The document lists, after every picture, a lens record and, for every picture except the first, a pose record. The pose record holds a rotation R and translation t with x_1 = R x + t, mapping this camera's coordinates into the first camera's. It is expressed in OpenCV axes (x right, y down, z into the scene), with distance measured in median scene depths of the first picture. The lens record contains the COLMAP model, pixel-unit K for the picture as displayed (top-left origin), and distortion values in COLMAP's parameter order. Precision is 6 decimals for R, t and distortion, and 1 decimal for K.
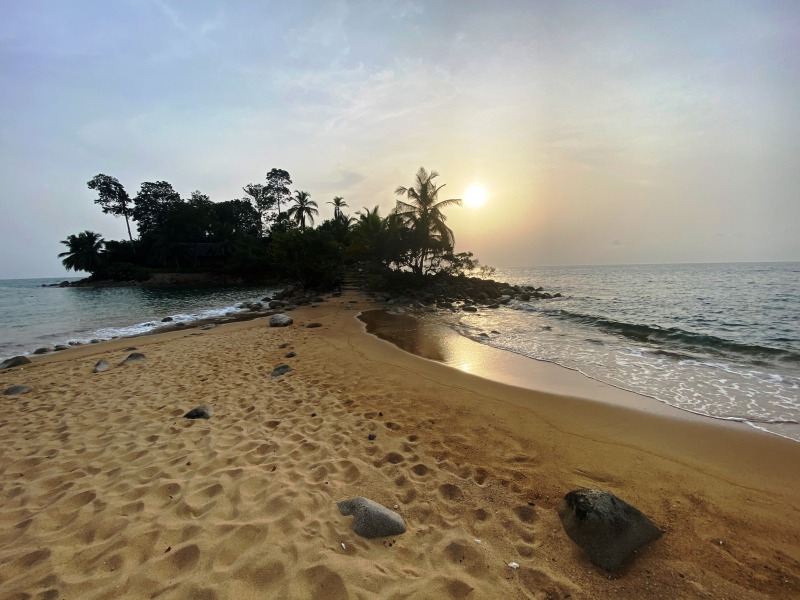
lens RADIAL K [[322.2, 0, 400.0], [0, 322.2, 300.0], [0, 0, 1]] dist [0.021500, -0.020147]
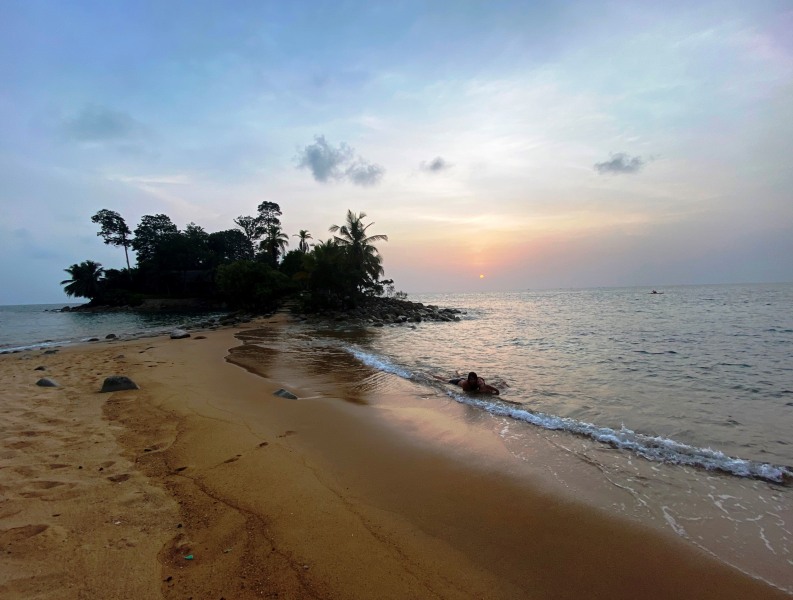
lens RADIAL K [[319.3, 0, 396.5], [0, 319.3, 300.0], [0, 0, 1]] dist [0.017861, -0.020272]
pose [[0.999885, -0.006831, -0.013573, 0.082647], [0.005832, 0.997366, -0.072300, 0.003272], [0.014031, 0.072213, 0.997291, -0.050141]]
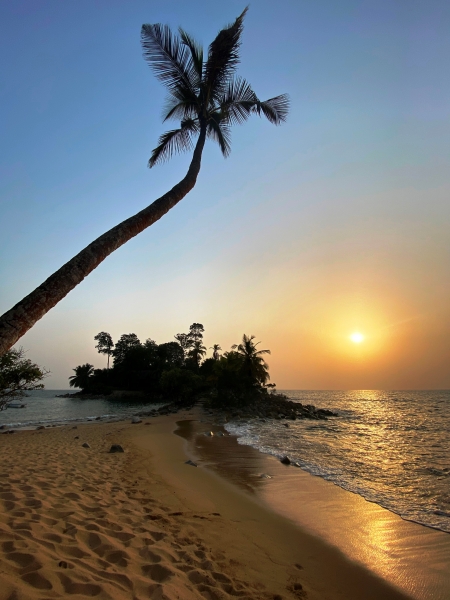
lens RADIAL K [[241.7, 0, 225.9], [0, 241.7, 299.6], [0, 0, 1]] dist [0.021500, -0.020147]
pose [[0.966055, -0.069182, -0.248899, 0.102935], [-0.044877, 0.903885, -0.425415, -0.000415], [0.254407, 0.422144, 0.870098, -0.095134]]
